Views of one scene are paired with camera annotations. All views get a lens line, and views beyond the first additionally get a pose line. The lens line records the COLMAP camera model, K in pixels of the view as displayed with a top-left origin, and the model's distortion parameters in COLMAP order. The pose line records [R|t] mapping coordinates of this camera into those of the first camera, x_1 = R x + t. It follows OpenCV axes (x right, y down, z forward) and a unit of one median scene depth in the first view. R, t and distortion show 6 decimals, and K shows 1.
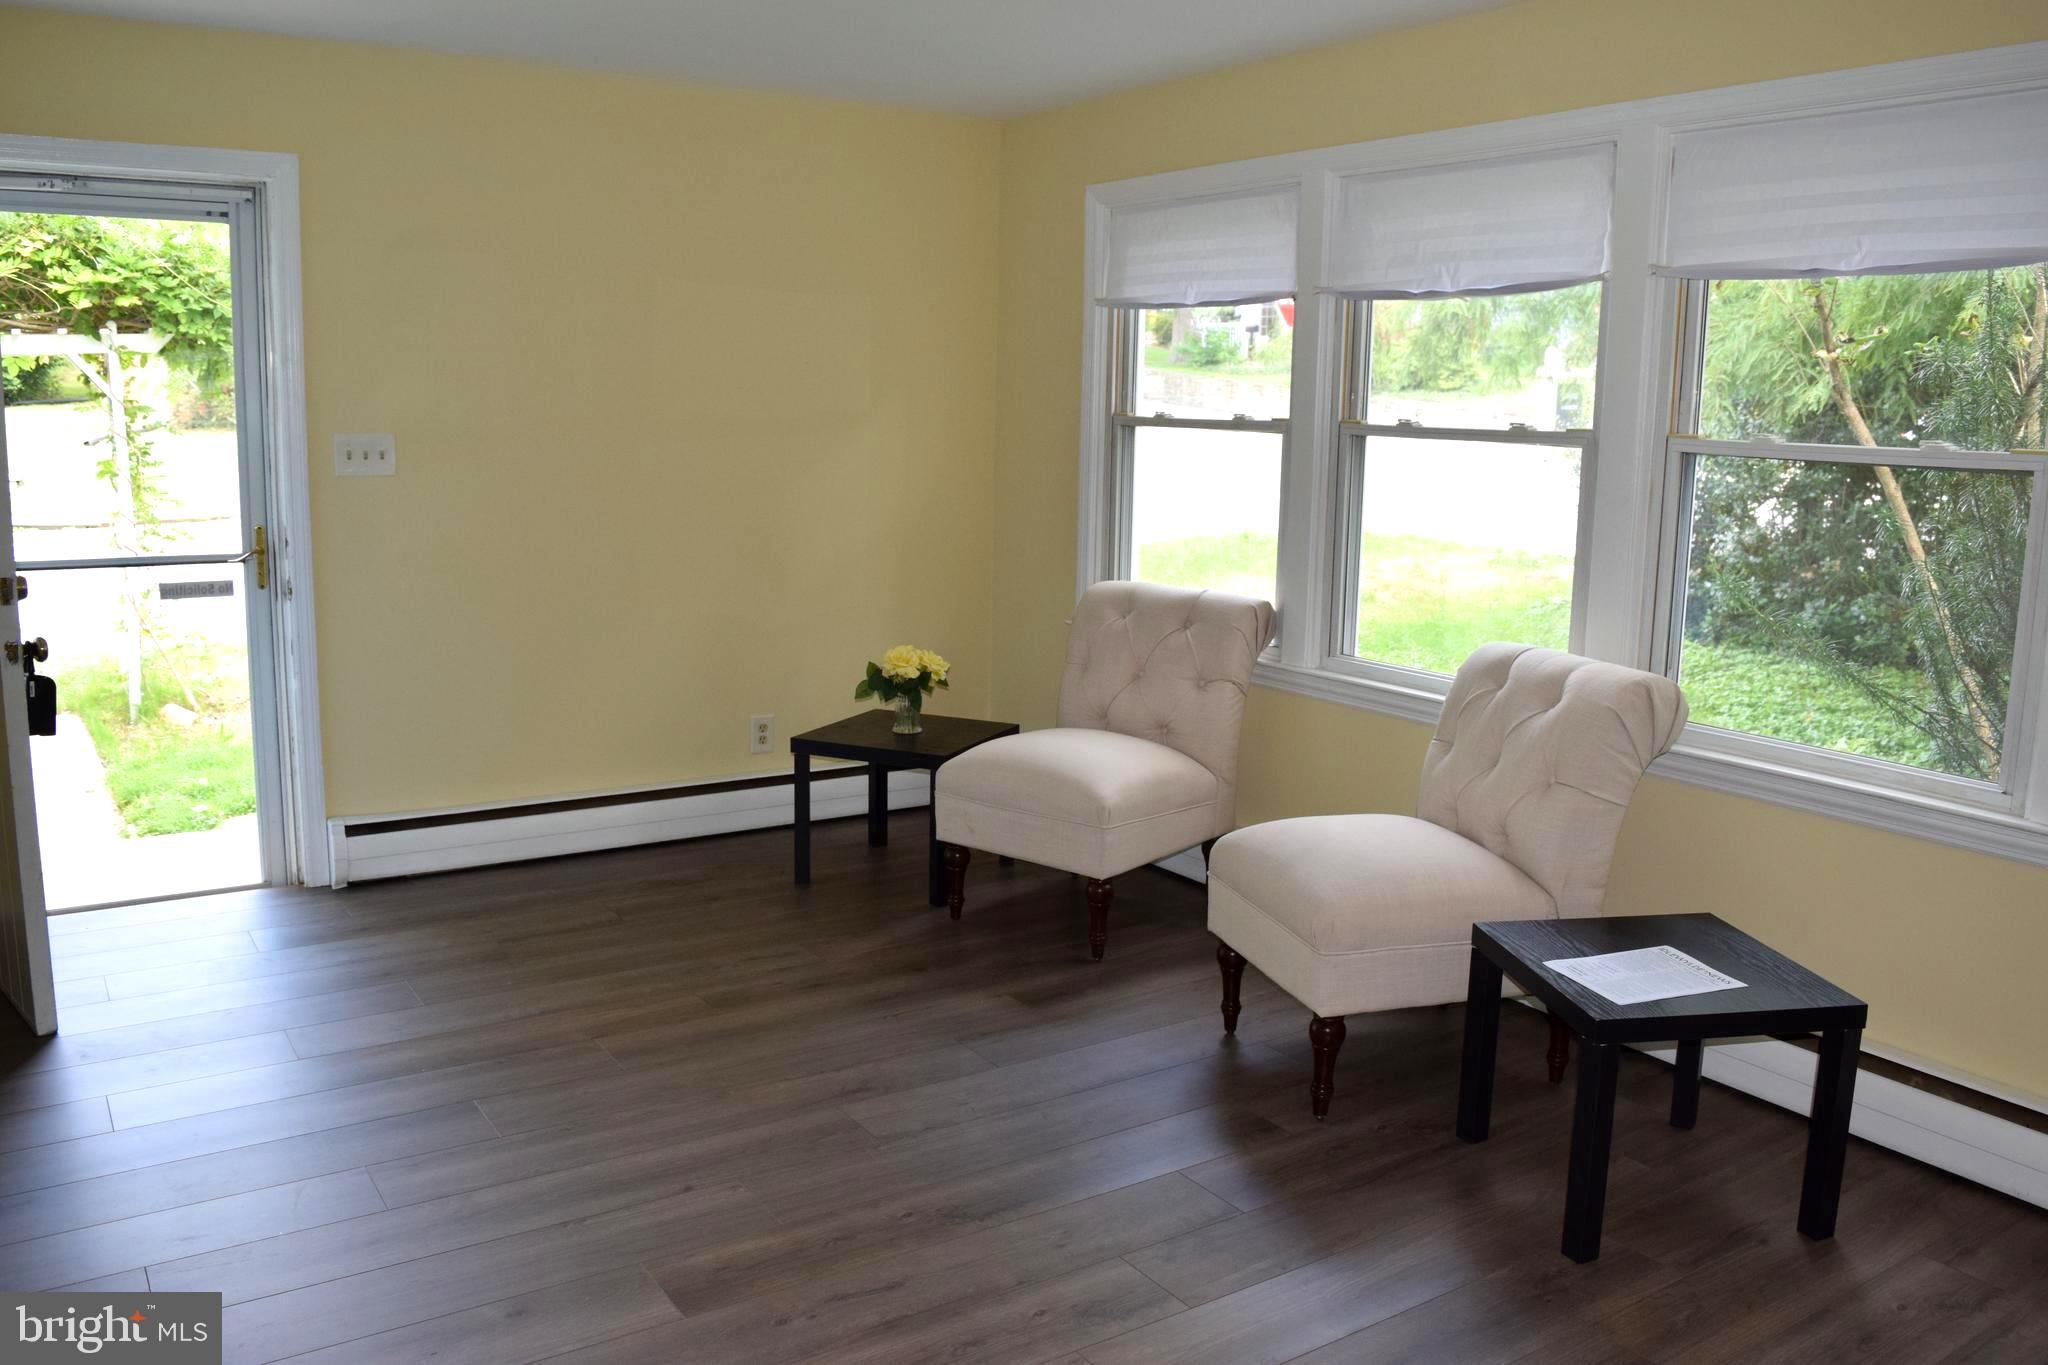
lens RADIAL K [[1596.4, 0, 1024.0], [0, 1596.4, 682.5], [0, 0, 1]] dist [-0.094353, 0.015127]
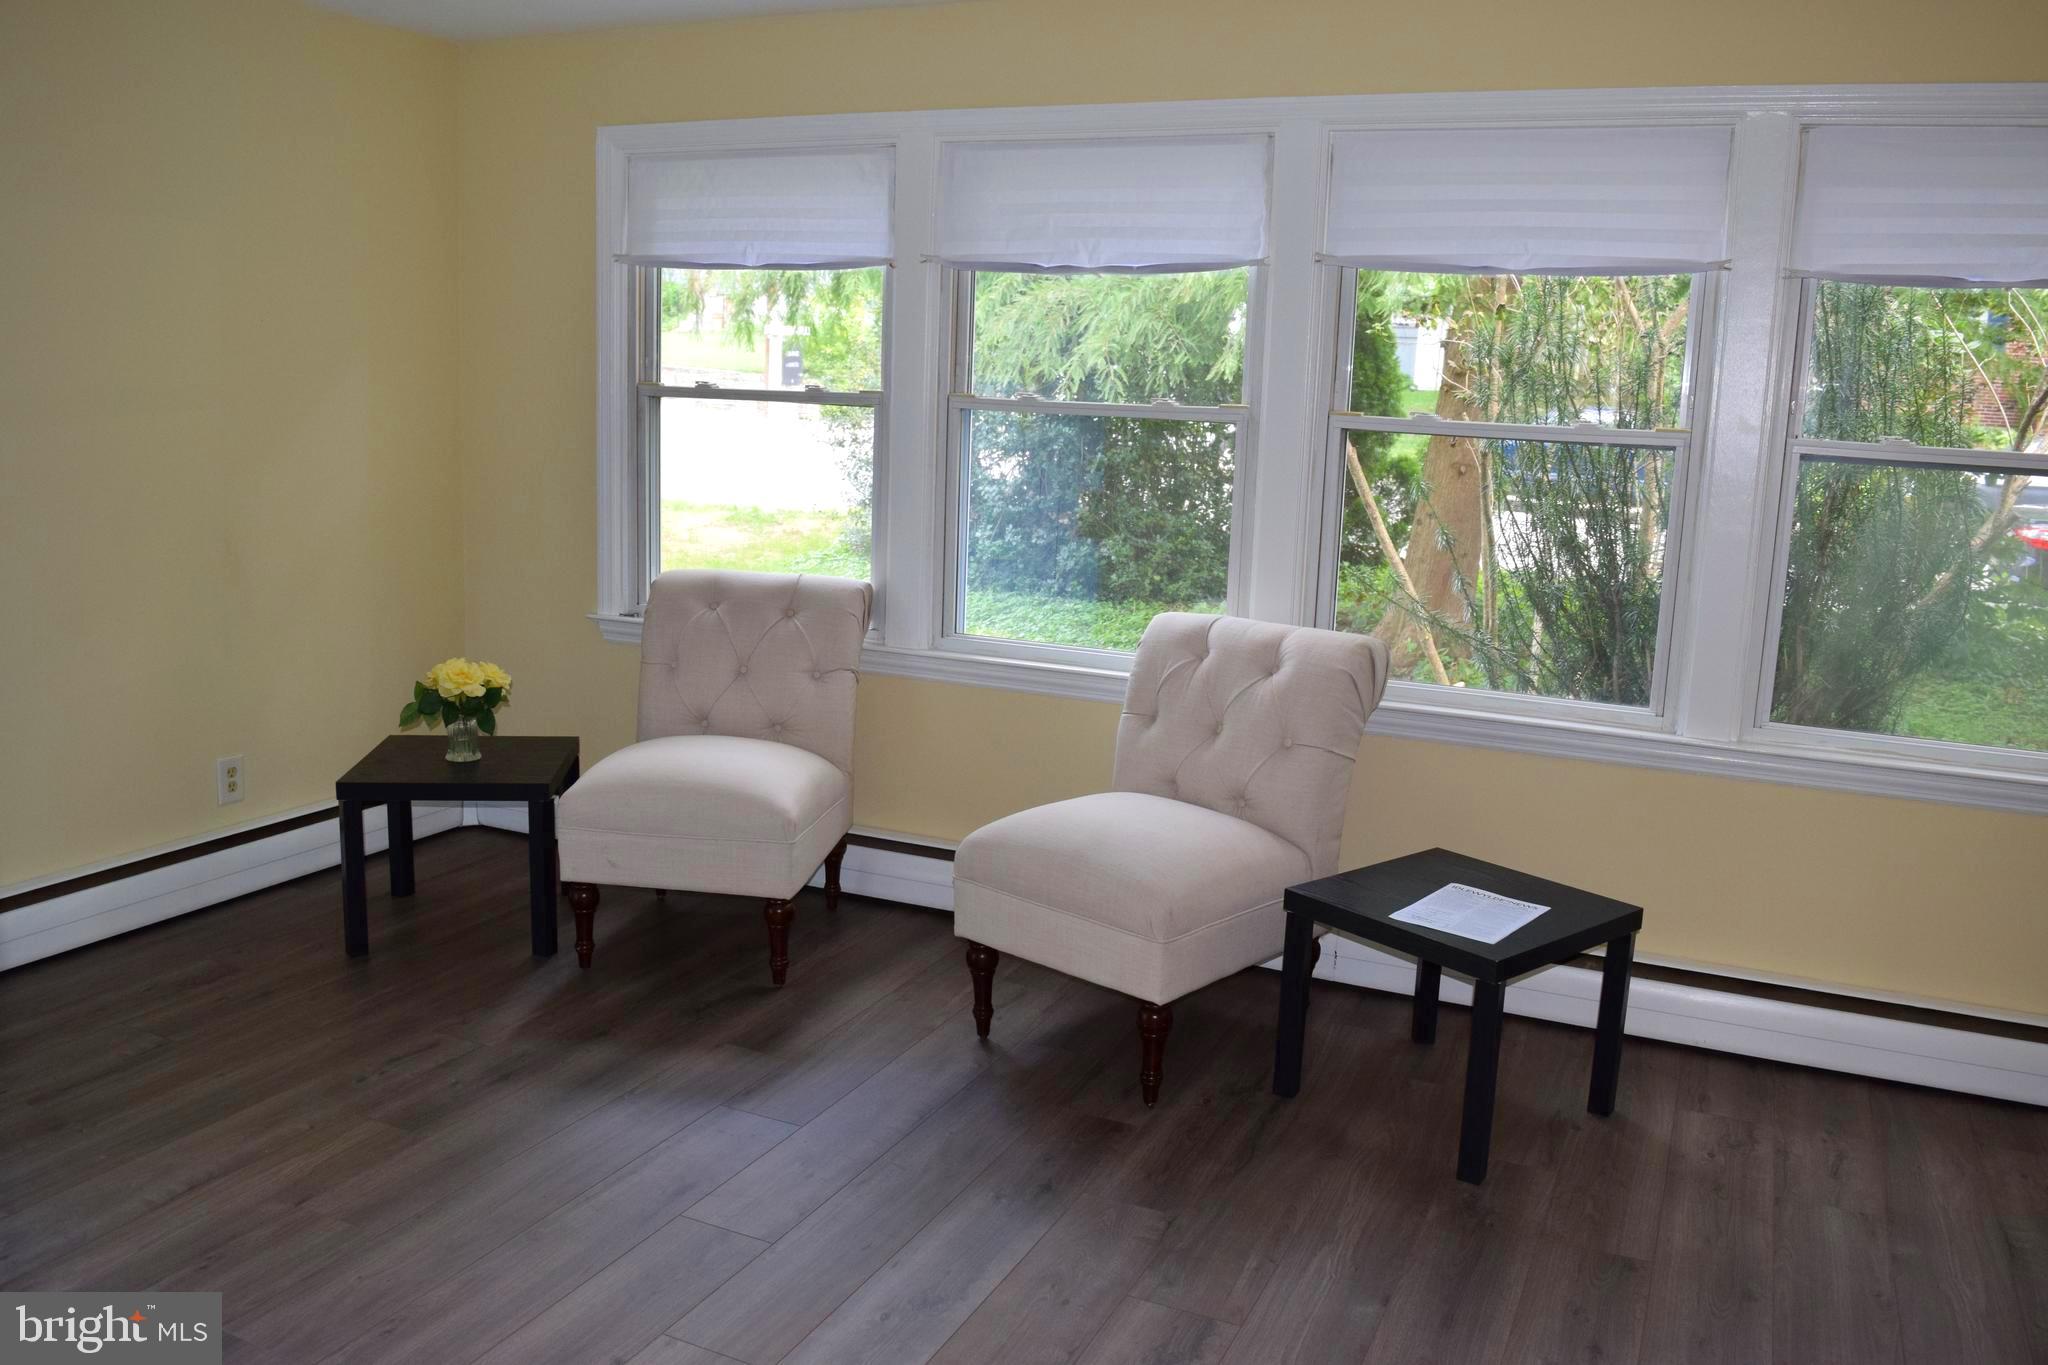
lens RADIAL K [[1596.4, 0, 1024.0], [0, 1596.4, 682.5], [0, 0, 1]] dist [-0.094353, 0.015127]
pose [[0.852643, -0.086618, 0.515264, -0.270156], [0.071538, 0.996229, 0.049090, -0.032368], [-0.517573, -0.004995, 0.855625, 0.135878]]
